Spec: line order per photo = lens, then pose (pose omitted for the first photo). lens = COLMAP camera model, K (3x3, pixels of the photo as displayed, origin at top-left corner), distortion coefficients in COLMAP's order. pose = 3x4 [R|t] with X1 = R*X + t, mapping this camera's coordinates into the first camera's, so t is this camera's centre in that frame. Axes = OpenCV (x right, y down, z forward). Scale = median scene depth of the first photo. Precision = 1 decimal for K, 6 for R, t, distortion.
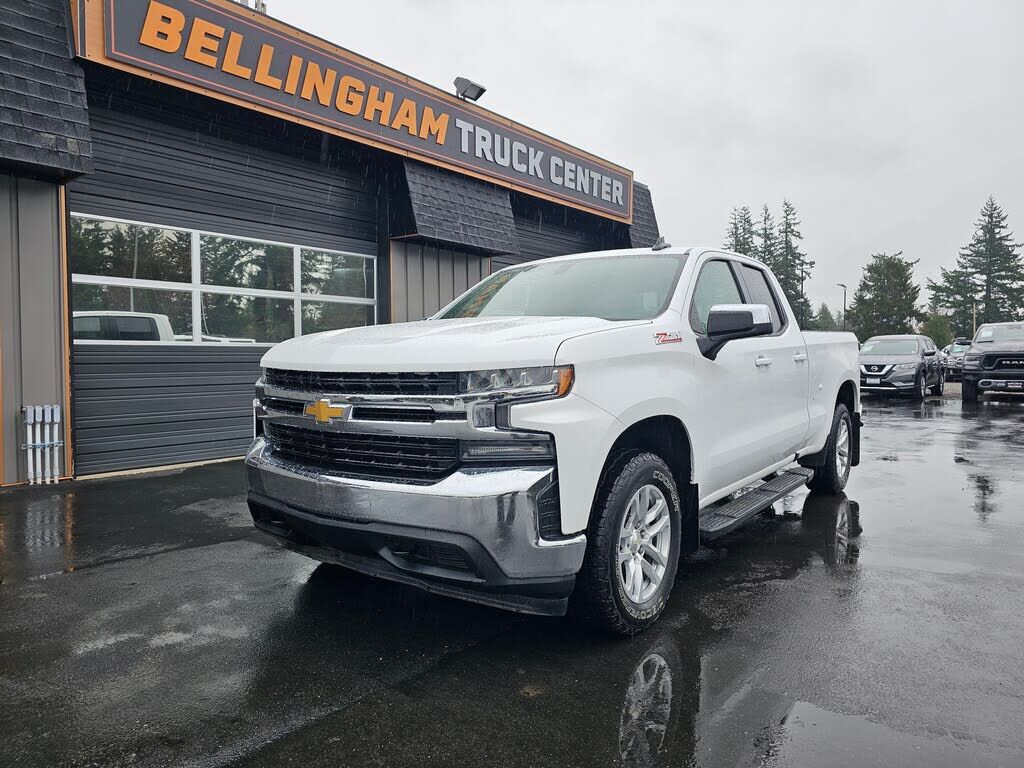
lens RADIAL K [[734.3, 0, 500.0], [0, 734.3, 388.0], [0, 0, 1]] dist [0.008234, -0.008500]
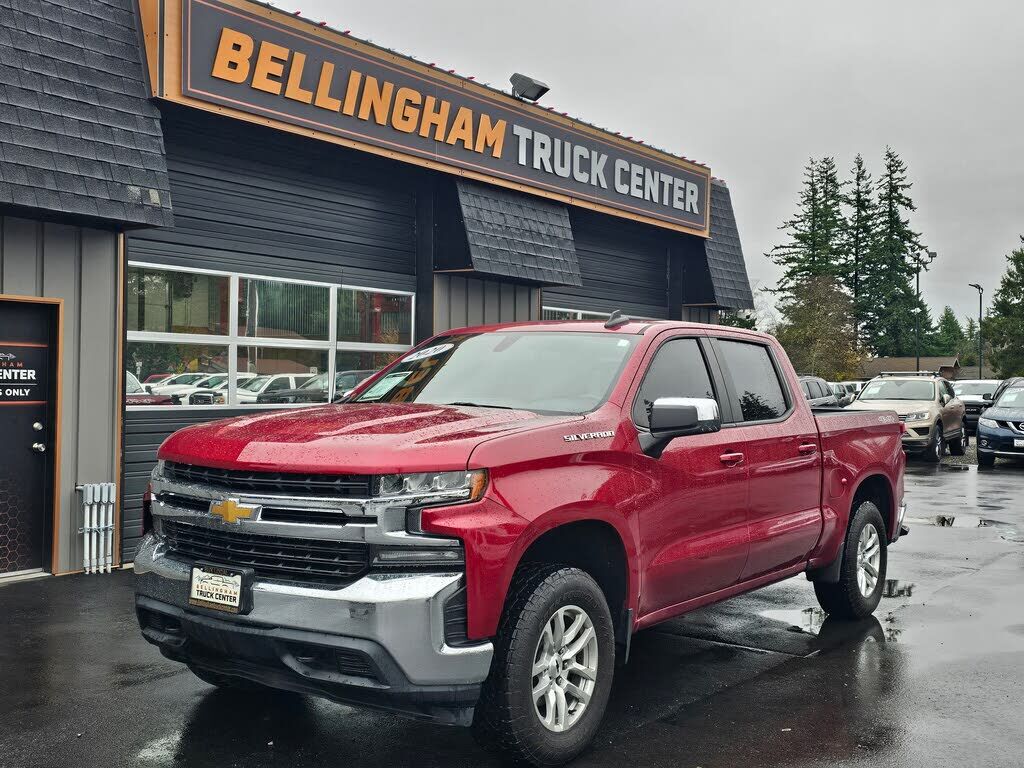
lens RADIAL K [[1170.4, 0, 512.0], [0, 1170.4, 384.0], [0, 0, 1]] dist [0.014349, 0.009851]
pose [[0.998269, 0.010235, 0.057922, -0.140355], [-0.007642, 0.998966, -0.044823, -0.023964], [-0.058321, 0.044303, 0.997314, -0.289928]]
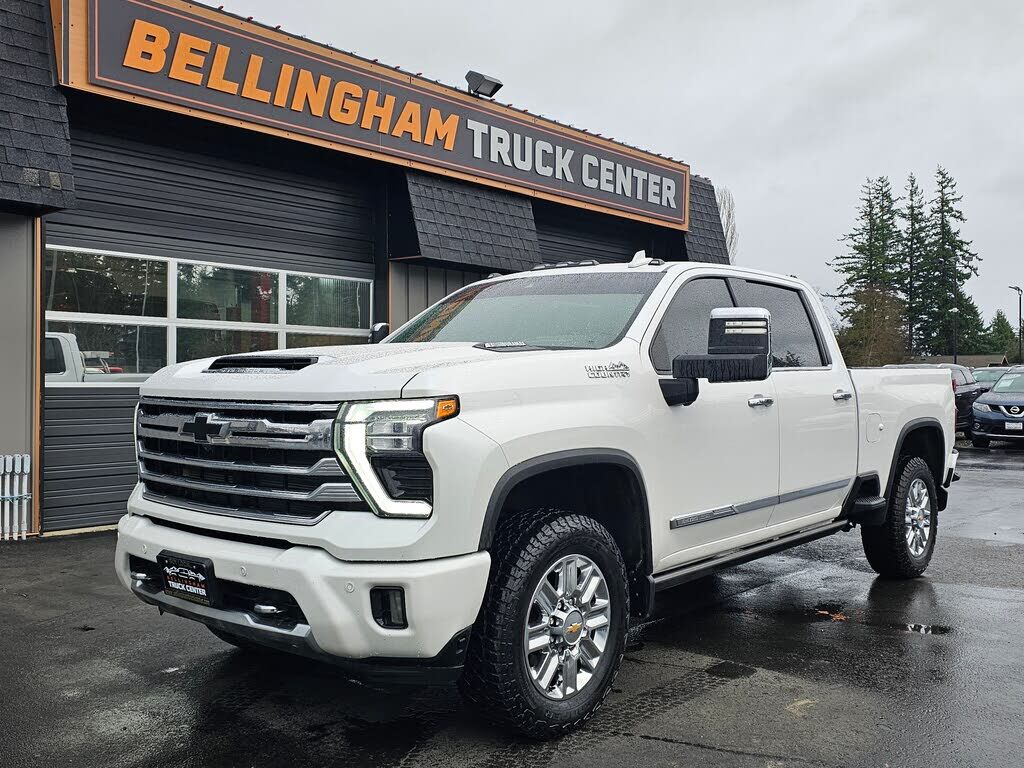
lens RADIAL K [[1023.5, 0, 512.0], [0, 1023.5, 384.0], [0, 0, 1]] dist [0.017964, 0.010140]
pose [[0.999614, 0.004440, -0.027422, 0.027405], [-0.005603, 0.999083, -0.042457, -0.009022], [0.027209, 0.042594, 0.998722, -0.185471]]
